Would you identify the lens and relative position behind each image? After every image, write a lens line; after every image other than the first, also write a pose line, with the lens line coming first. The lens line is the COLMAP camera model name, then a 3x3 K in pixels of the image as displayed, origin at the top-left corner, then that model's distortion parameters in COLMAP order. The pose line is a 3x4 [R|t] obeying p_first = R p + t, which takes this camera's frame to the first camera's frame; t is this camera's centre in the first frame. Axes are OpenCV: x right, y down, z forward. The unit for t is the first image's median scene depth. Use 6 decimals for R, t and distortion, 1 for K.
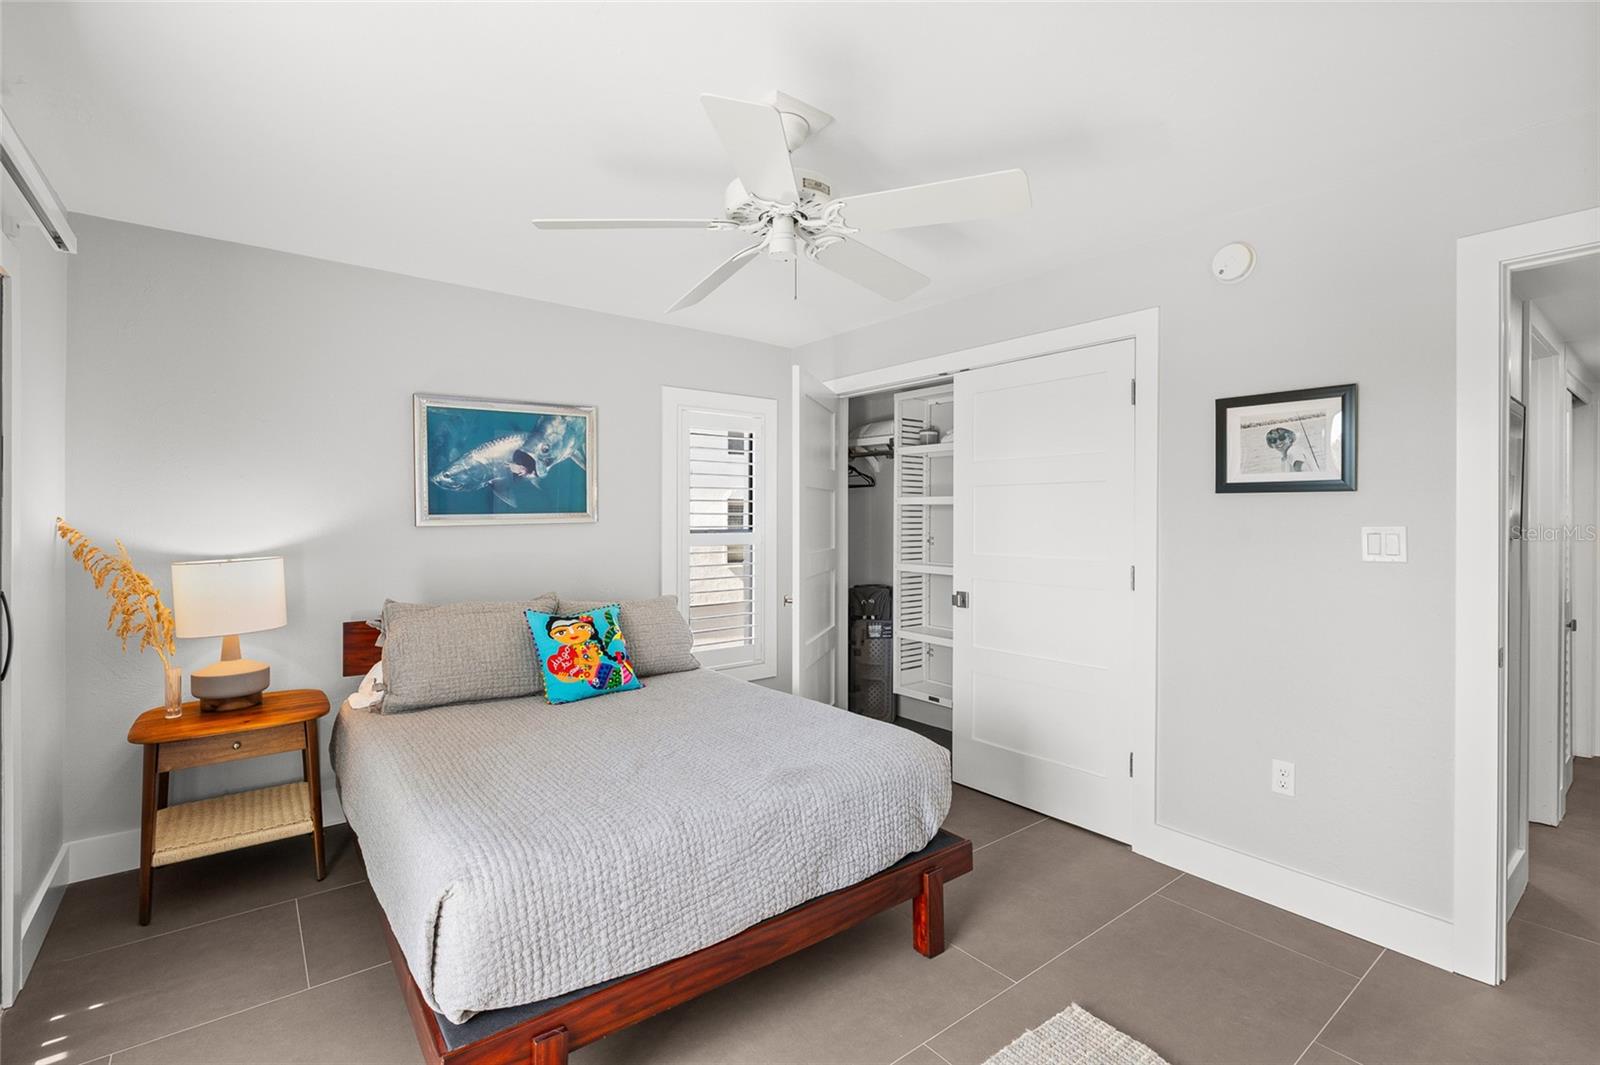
lens RADIAL K [[725.7, 0, 798.1], [0, 725.7, 520.9], [0, 0, 1]] dist [-0.004359, -0.000446]
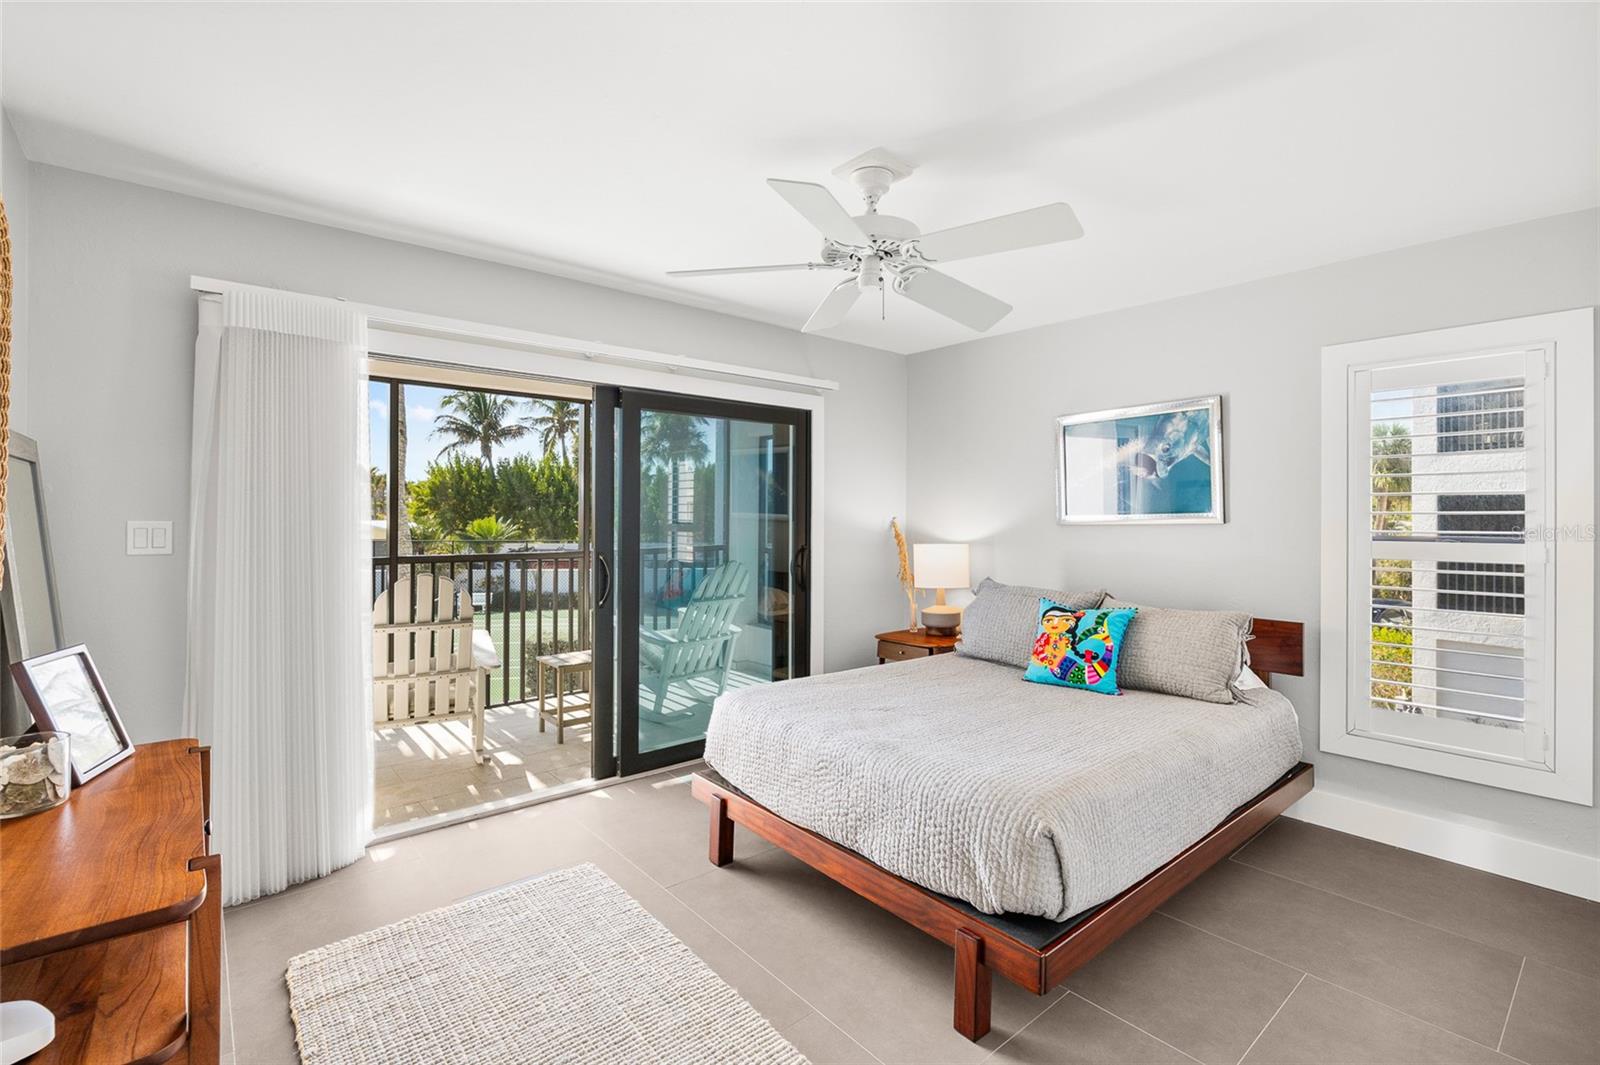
lens RADIAL K [[725.7, 0, 798.8], [0, 725.7, 520.4], [0, 0, 1]] dist [-0.004359, -0.000446]
pose [[0.040976, 0.000902, -0.999160, 0.741341], [-0.012141, 0.999926, 0.000405, 0.004744], [0.999086, 0.012114, 0.040984, 0.558331]]
